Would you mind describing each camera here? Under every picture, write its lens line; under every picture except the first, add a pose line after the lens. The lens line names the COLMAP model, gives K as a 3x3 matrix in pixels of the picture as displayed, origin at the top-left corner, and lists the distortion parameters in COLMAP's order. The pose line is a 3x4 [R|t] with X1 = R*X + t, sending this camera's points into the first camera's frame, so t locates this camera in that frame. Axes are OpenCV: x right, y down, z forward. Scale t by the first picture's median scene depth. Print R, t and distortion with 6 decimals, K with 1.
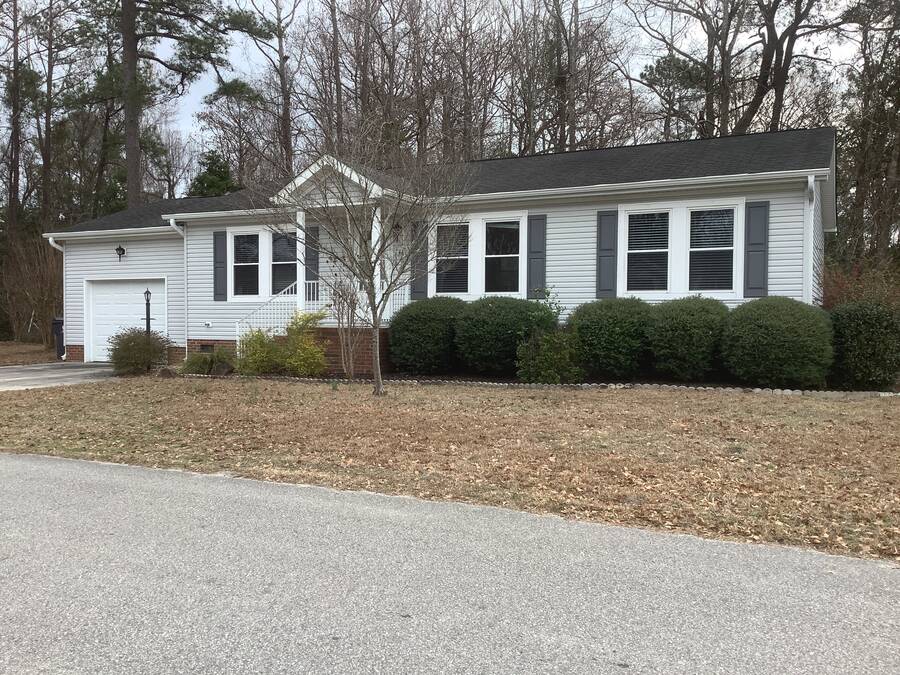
lens RADIAL K [[812.0, 0, 407.1], [0, 812.0, 337.5], [0, 0, 1]] dist [0.128637, -0.241092]
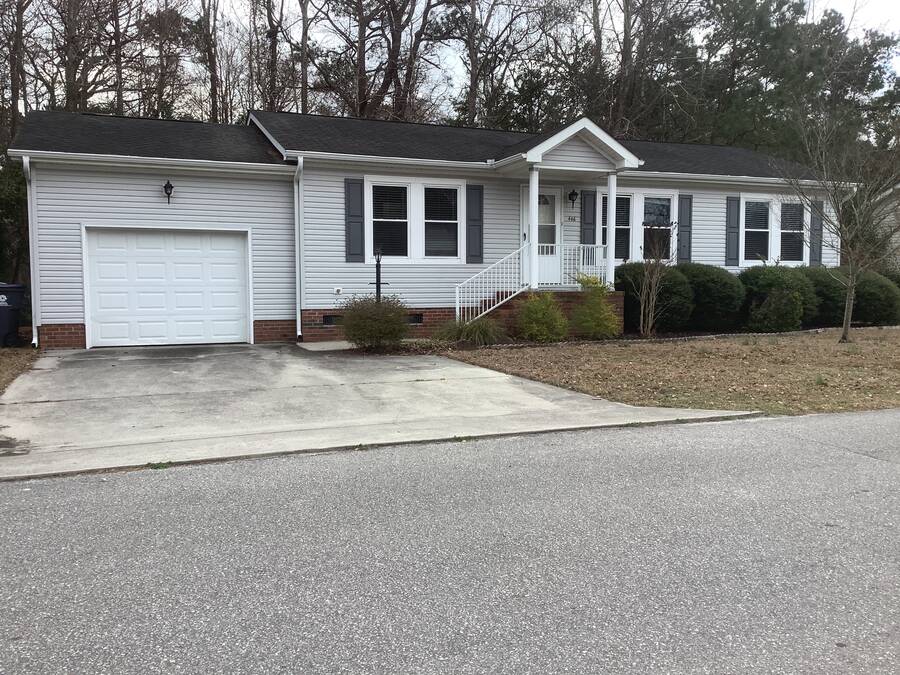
lens RADIAL K [[812.0, 0, 407.1], [0, 812.0, 337.5], [0, 0, 1]] dist [0.128637, -0.241092]
pose [[0.658350, -0.055203, 0.750685, -0.848711], [0.019738, 0.998230, 0.056096, -0.013825], [-0.752453, -0.022114, 0.658274, 0.418313]]
